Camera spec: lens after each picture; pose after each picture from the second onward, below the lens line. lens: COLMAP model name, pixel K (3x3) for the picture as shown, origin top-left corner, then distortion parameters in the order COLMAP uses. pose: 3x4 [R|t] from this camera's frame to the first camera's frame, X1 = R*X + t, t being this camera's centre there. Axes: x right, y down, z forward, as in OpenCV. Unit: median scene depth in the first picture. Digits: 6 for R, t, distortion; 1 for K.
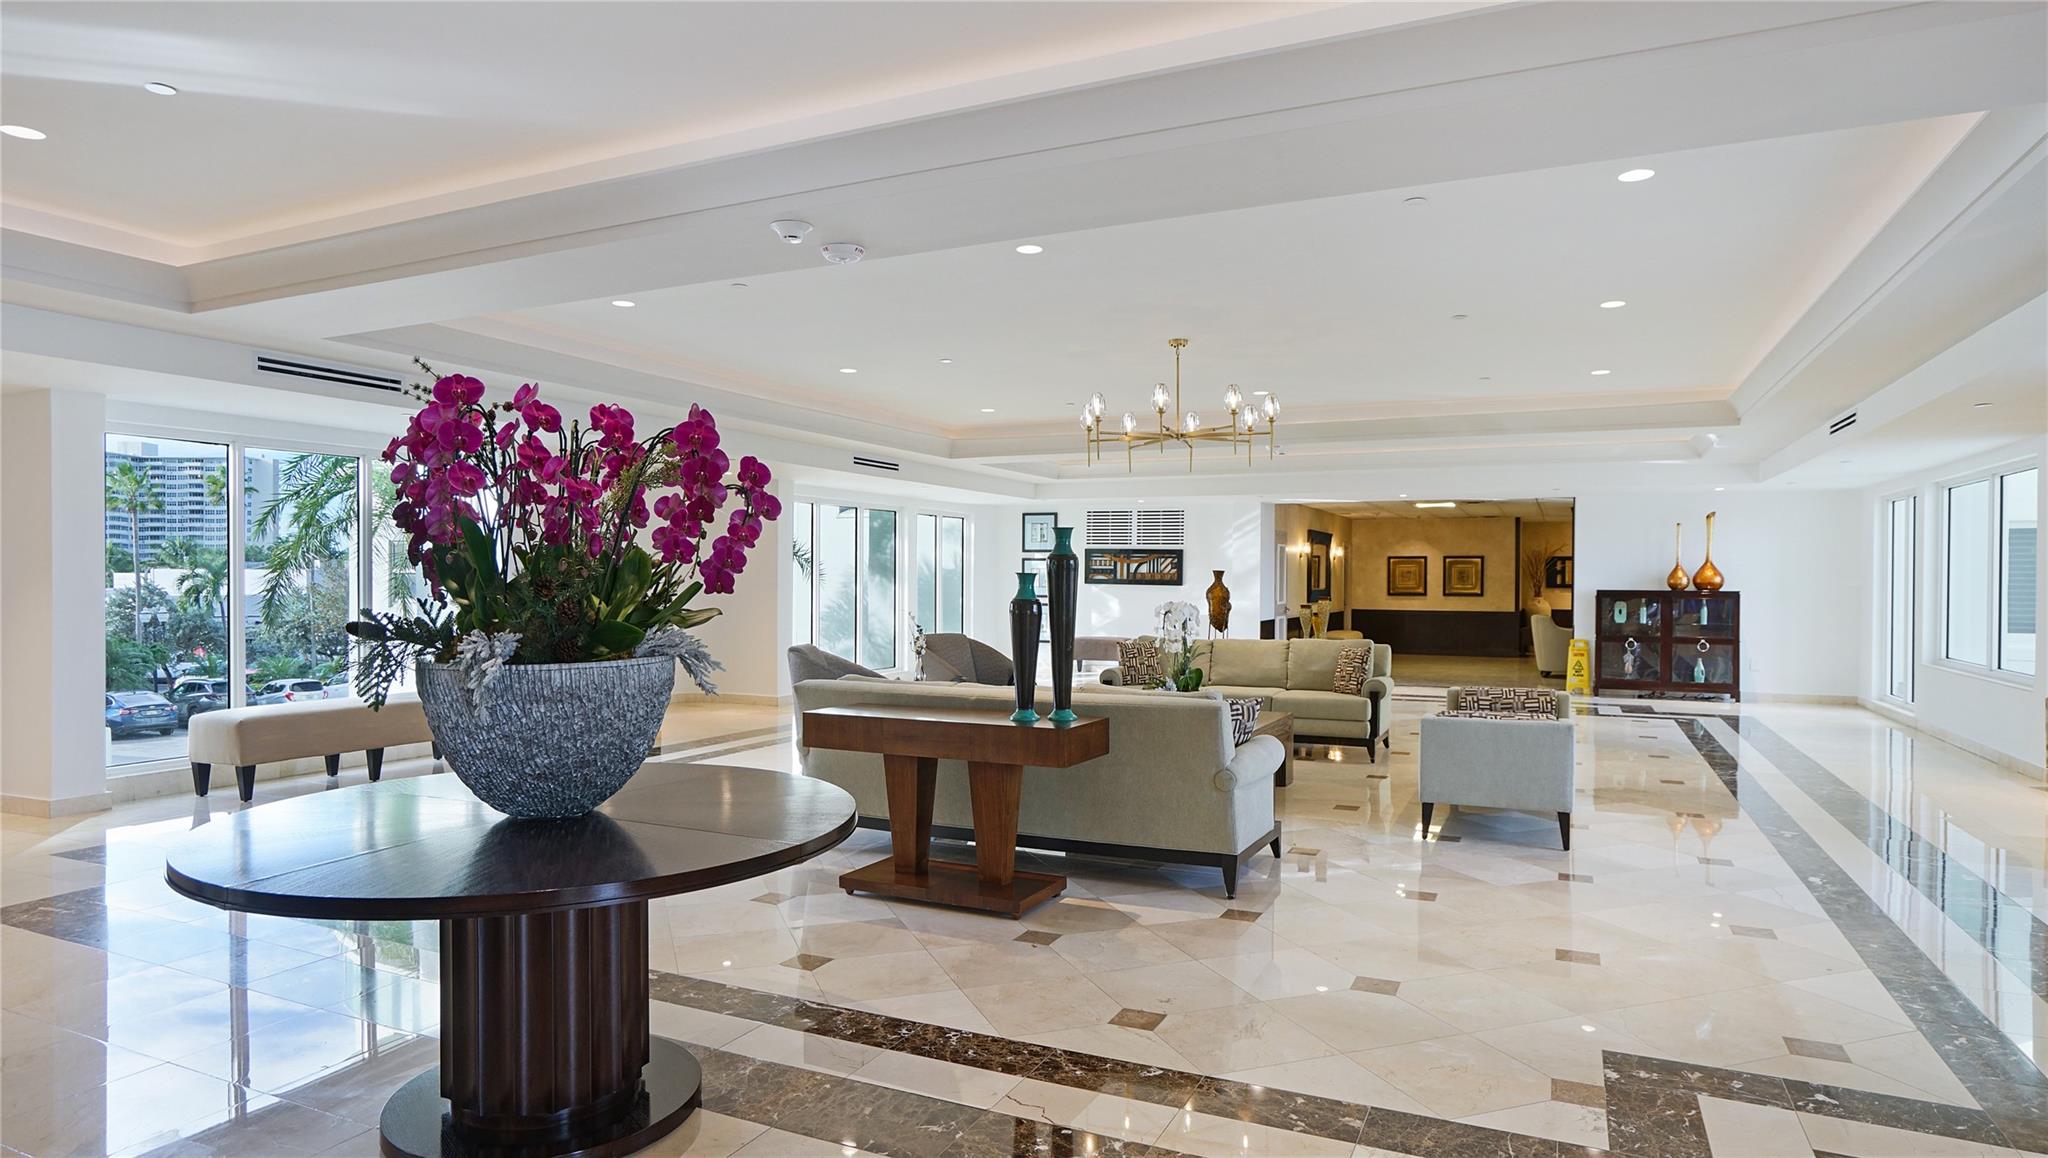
lens RADIAL K [[1190.6, 0, 1027.6], [0, 1190.6, 580.8], [0, 0, 1]] dist [0.016171, 0.000349]
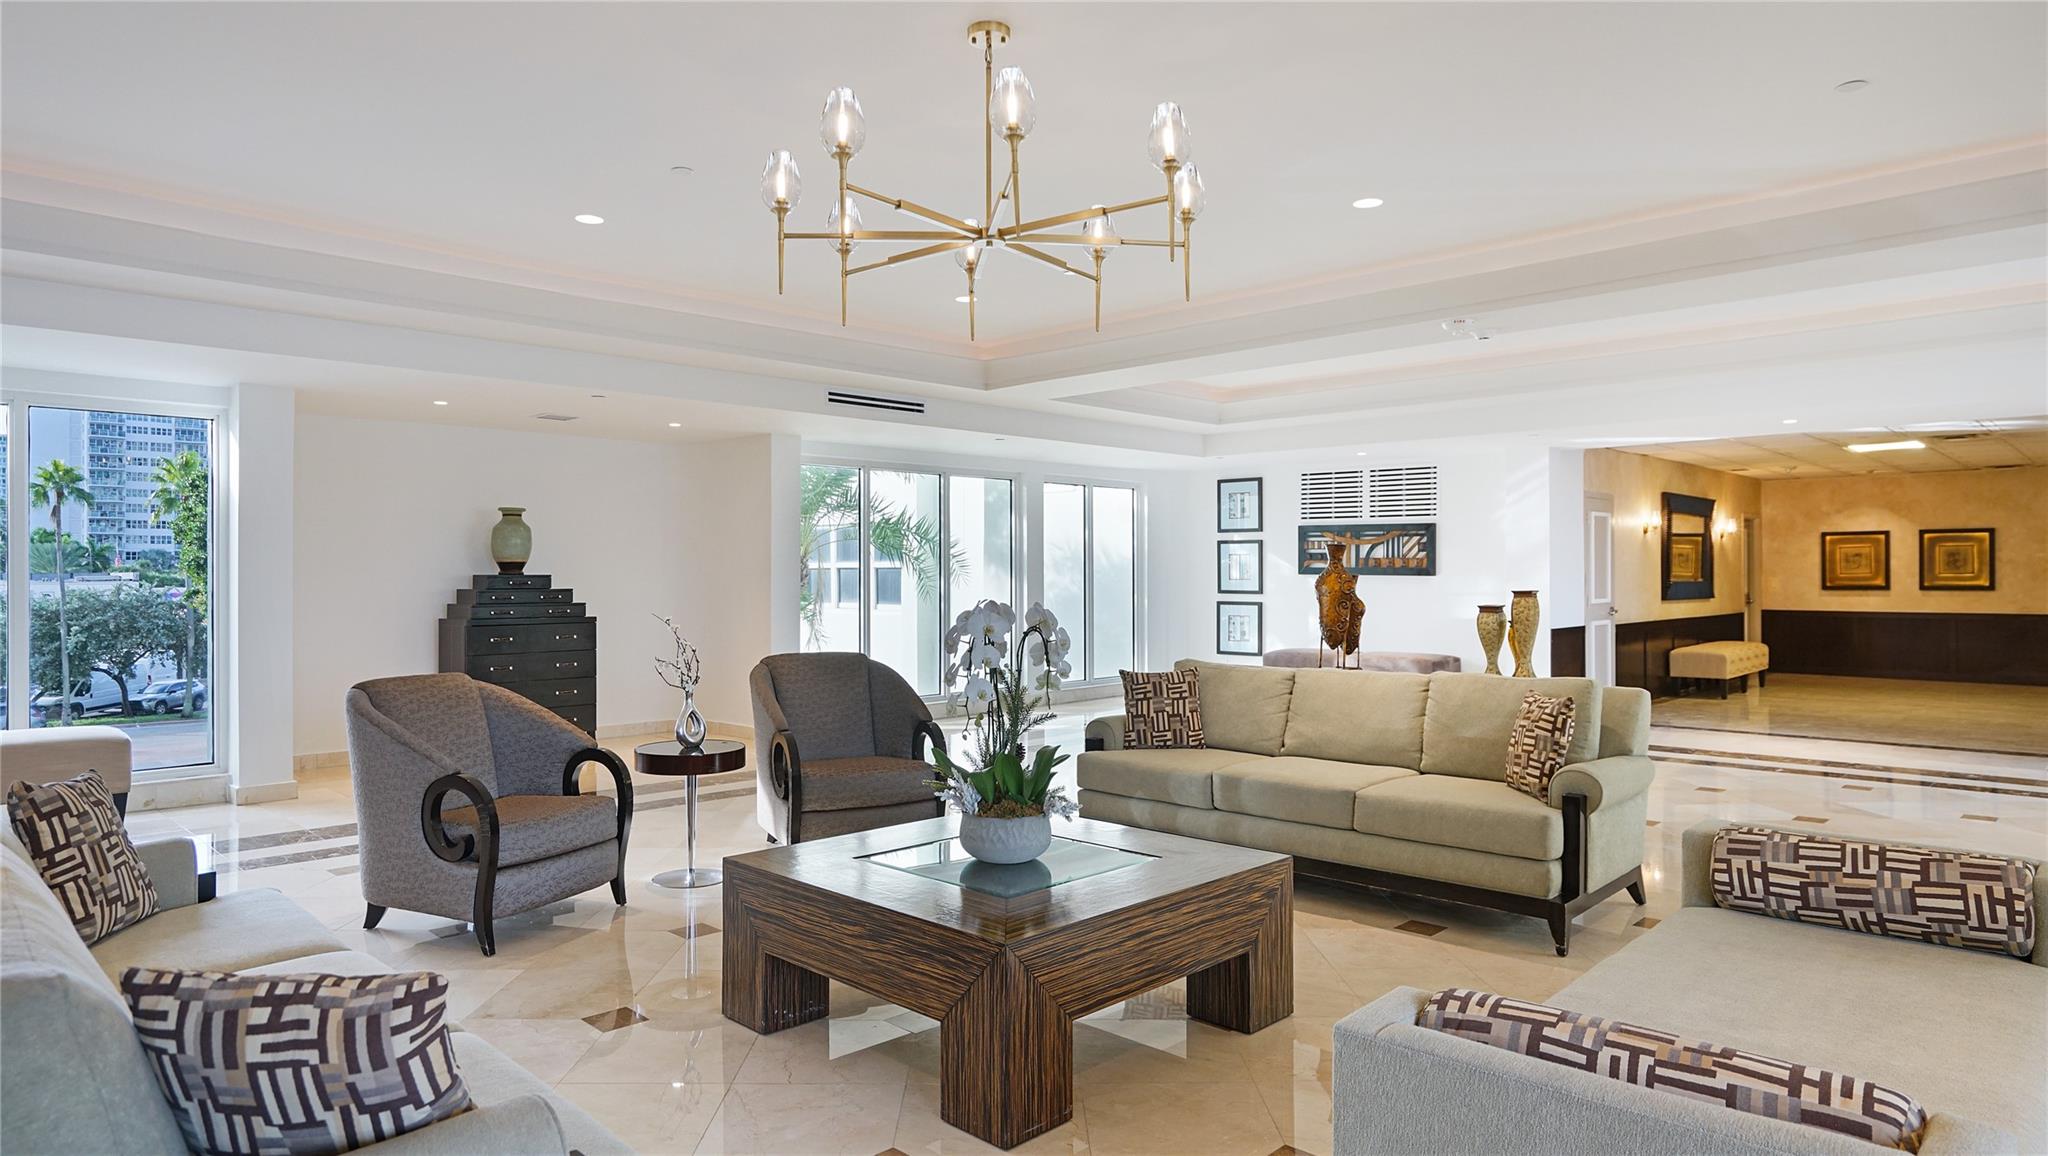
lens RADIAL K [[1190.6, 0, 1018.3], [0, 1190.6, 579.8], [0, 0, 1]] dist [0.016171, 0.000349]
pose [[0.942084, -0.006029, -0.335323, 0.131567], [0.006639, 0.999978, 0.000674, 0.004248], [0.335312, -0.002861, 0.942103, 0.266593]]
